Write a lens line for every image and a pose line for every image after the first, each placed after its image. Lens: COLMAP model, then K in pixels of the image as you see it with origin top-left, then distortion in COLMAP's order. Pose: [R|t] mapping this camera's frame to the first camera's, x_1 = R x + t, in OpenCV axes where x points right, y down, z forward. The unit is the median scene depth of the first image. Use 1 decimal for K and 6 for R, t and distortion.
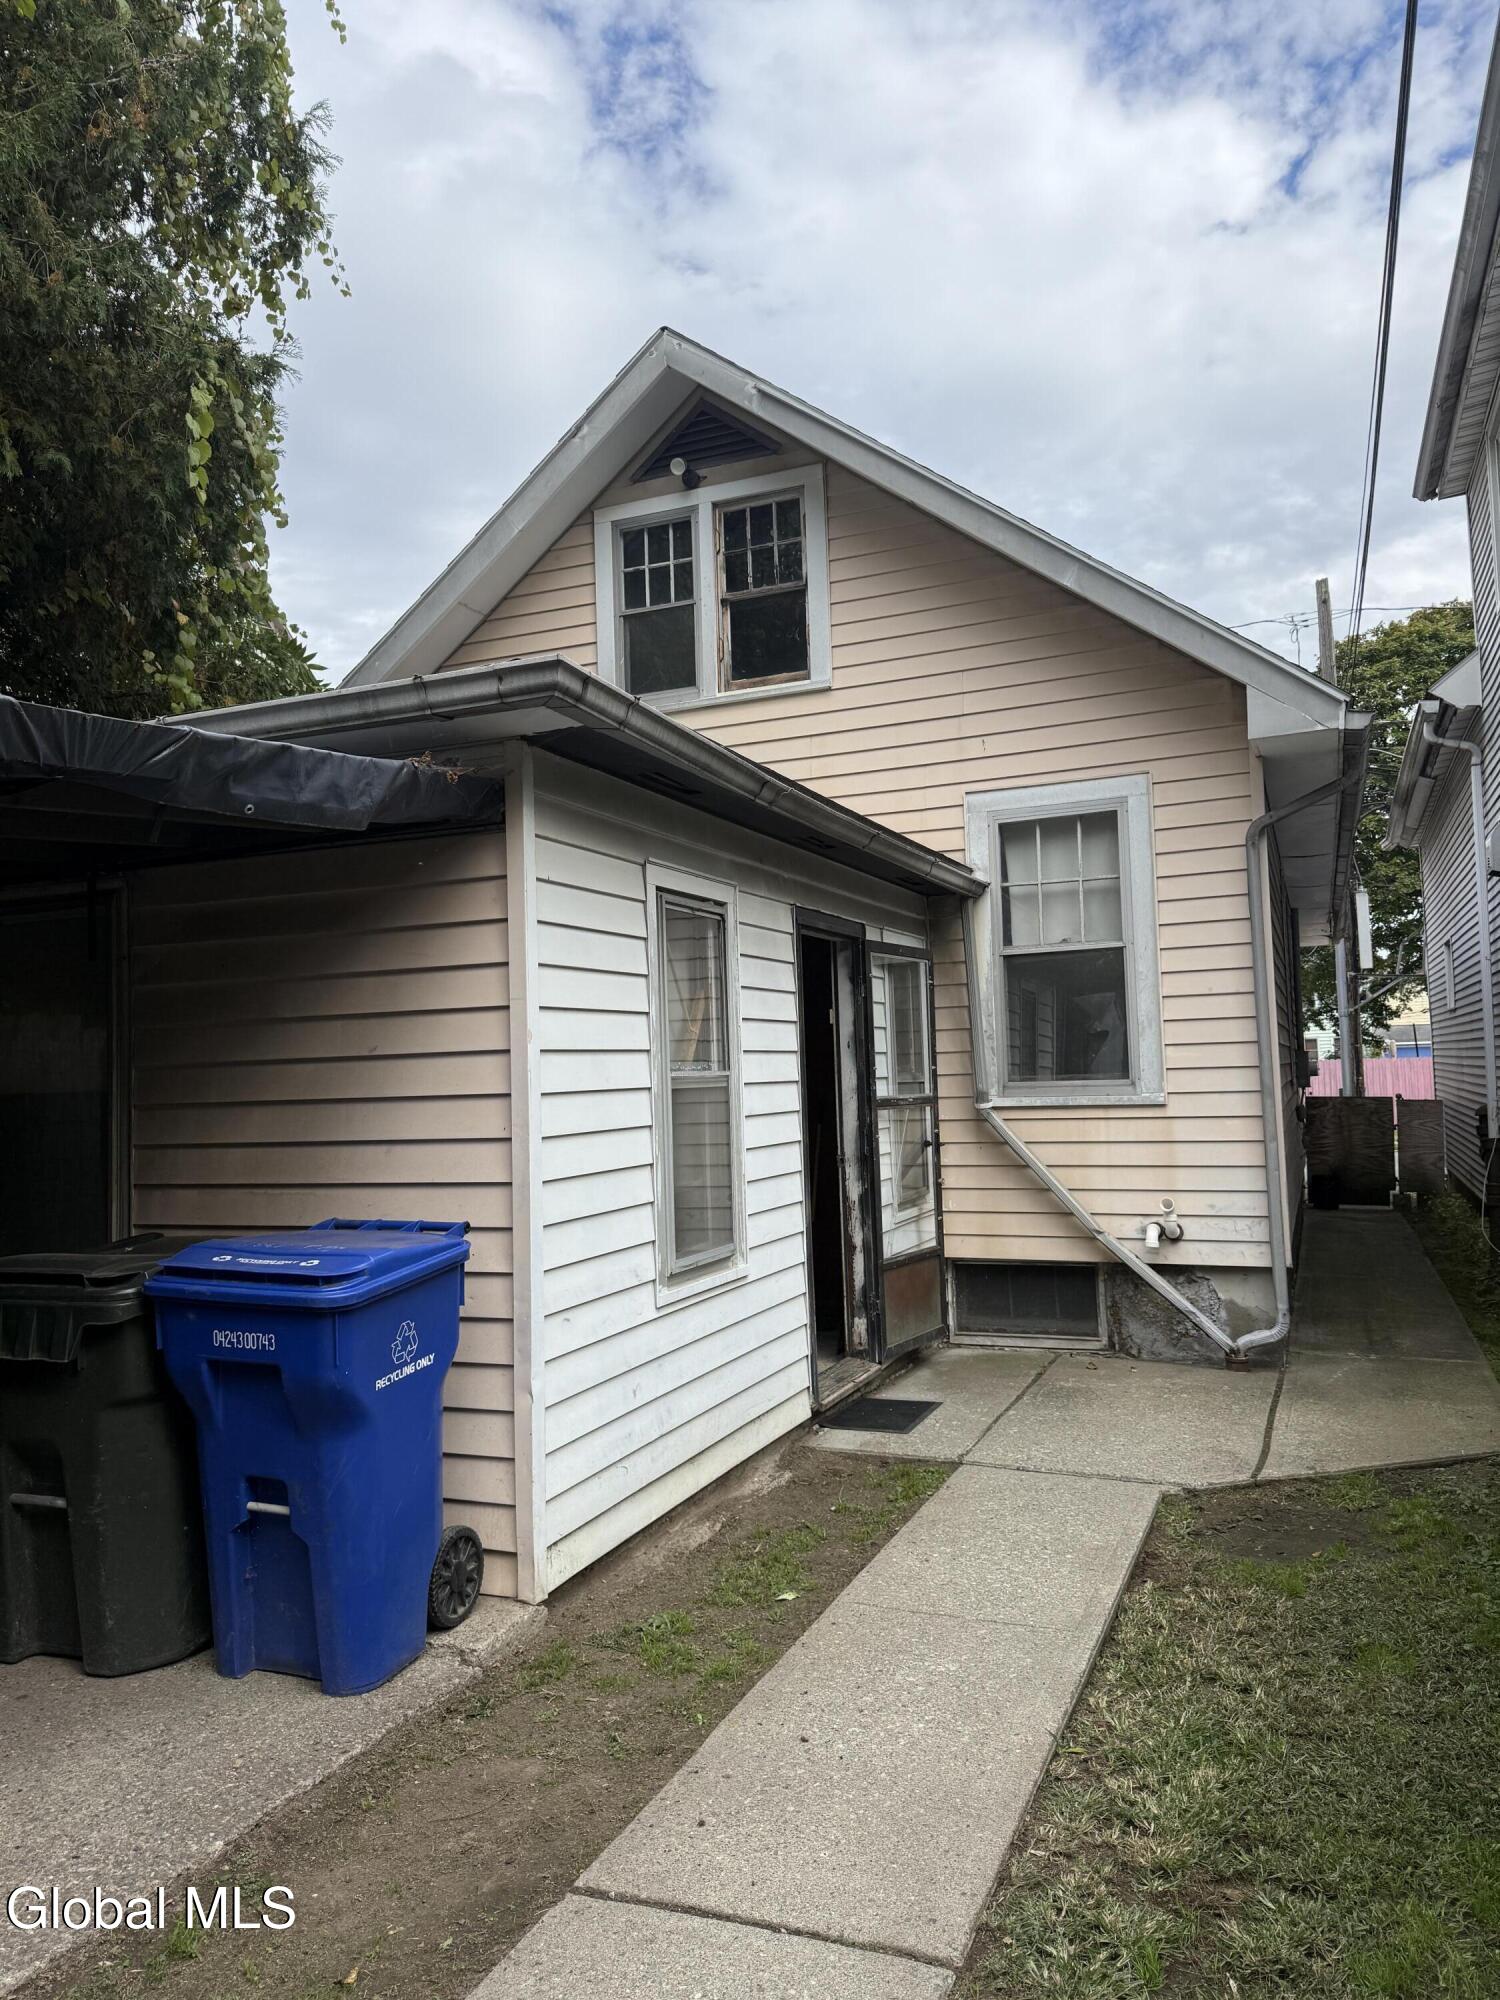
lens RADIAL K [[1381.6, 0, 746.0], [0, 1381.6, 1003.5], [0, 0, 1]] dist [0.098994, -0.164933]
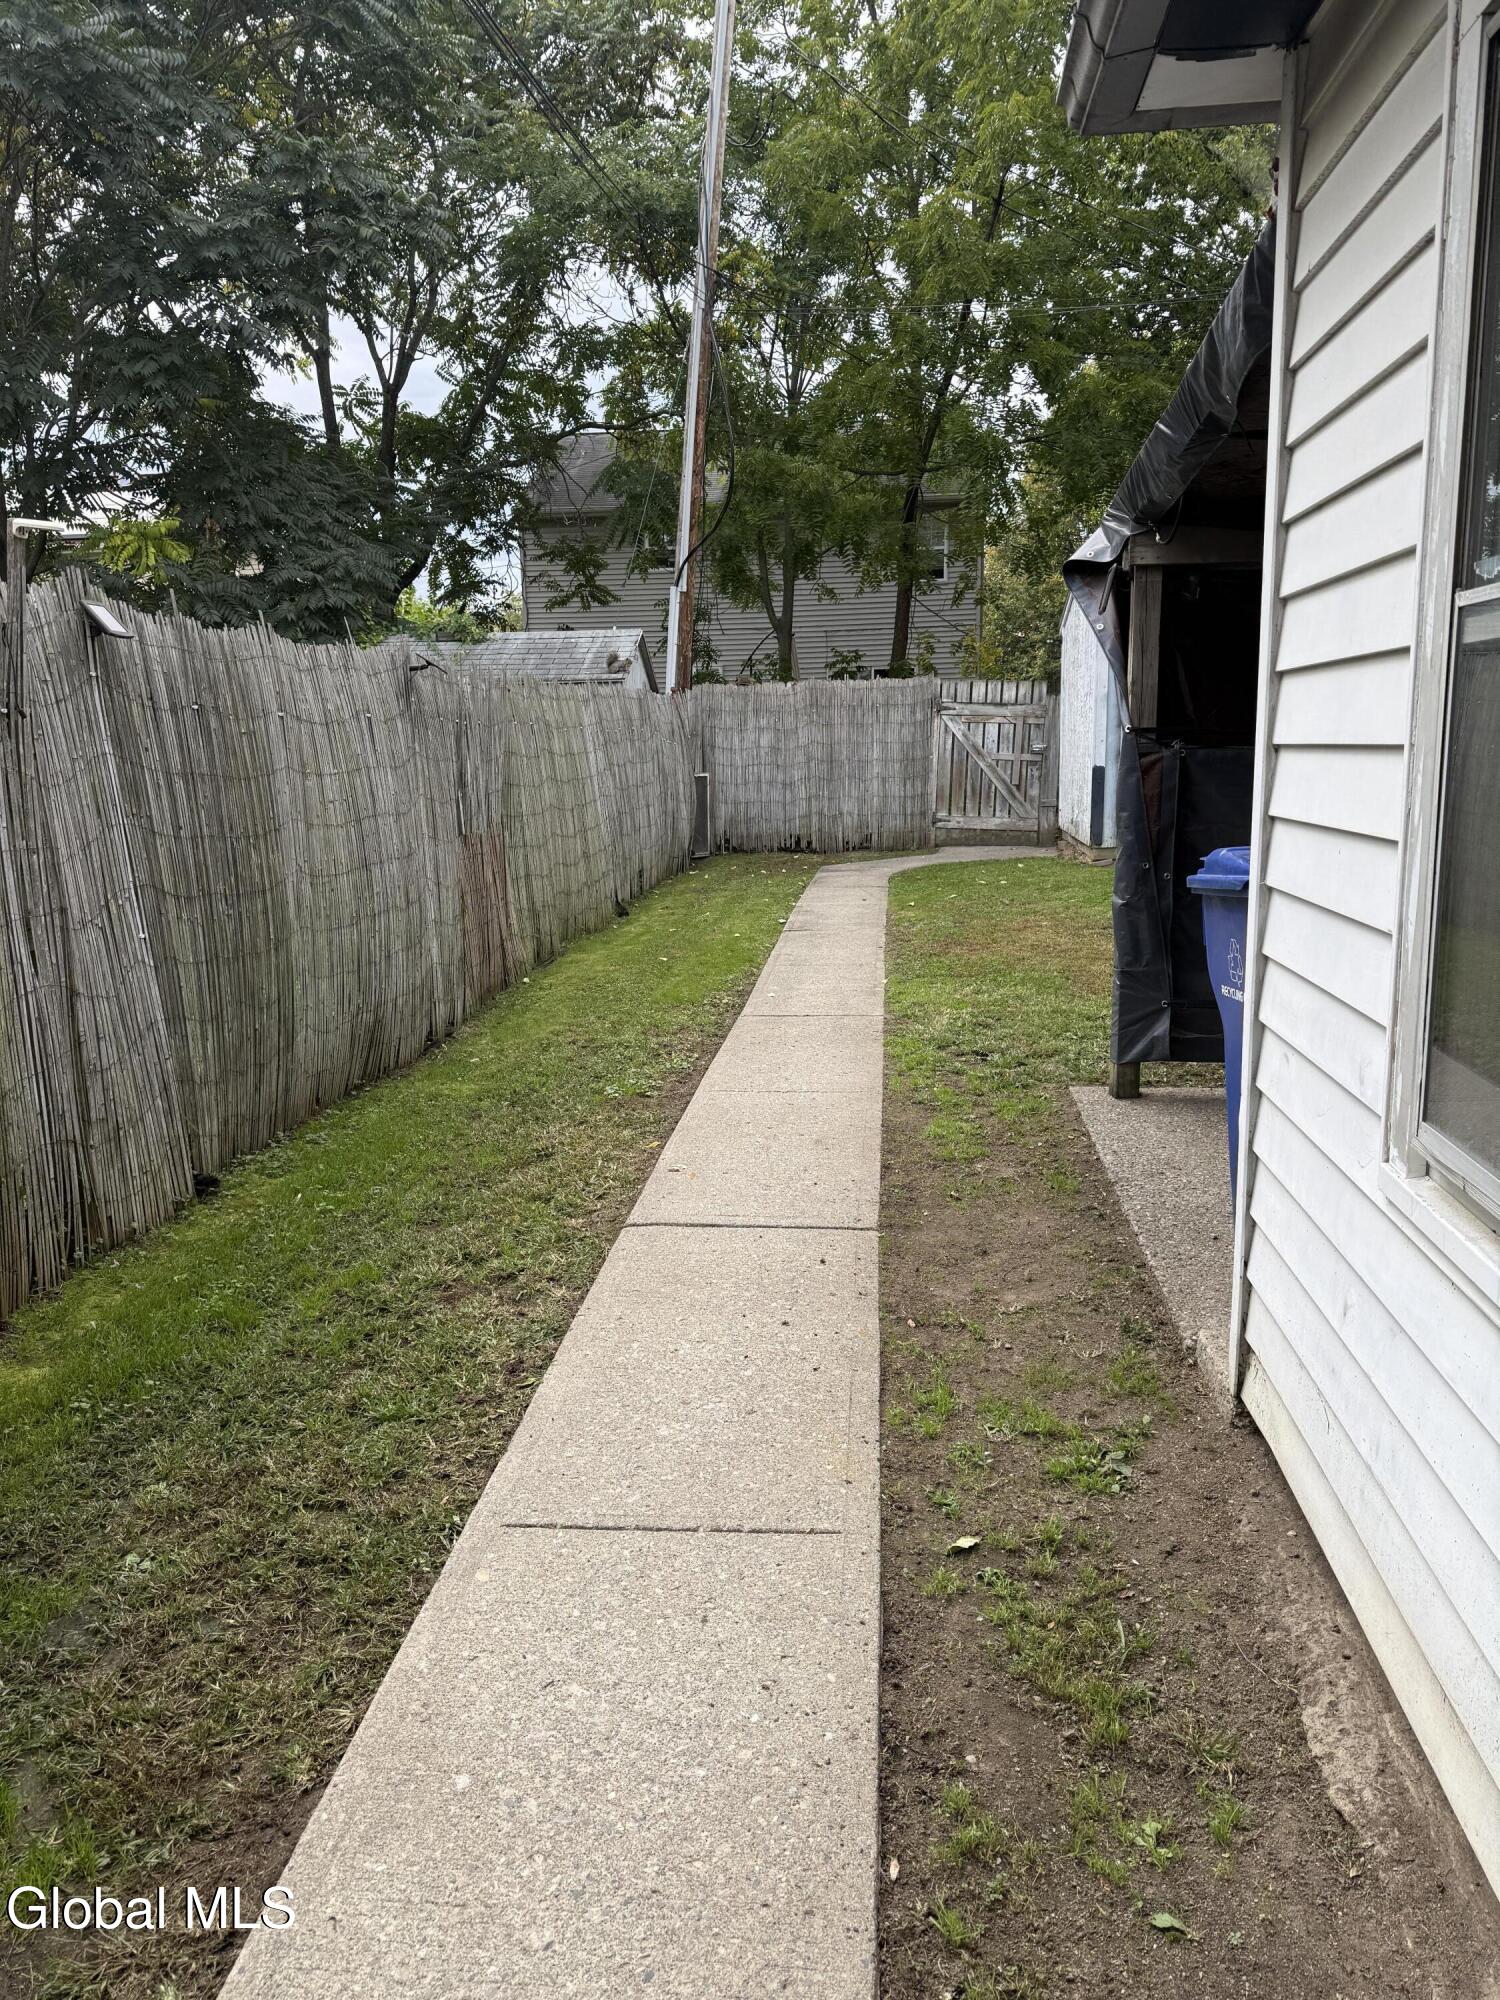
lens RADIAL K [[1381.6, 0, 746.0], [0, 1381.6, 1003.5], [0, 0, 1]] dist [0.098994, -0.164933]
pose [[-0.954537, 0.103917, -0.279394, 0.347328], [0.066765, 0.987987, 0.139368, 0.142555], [0.290520, 0.114378, -0.950008, 2.019370]]
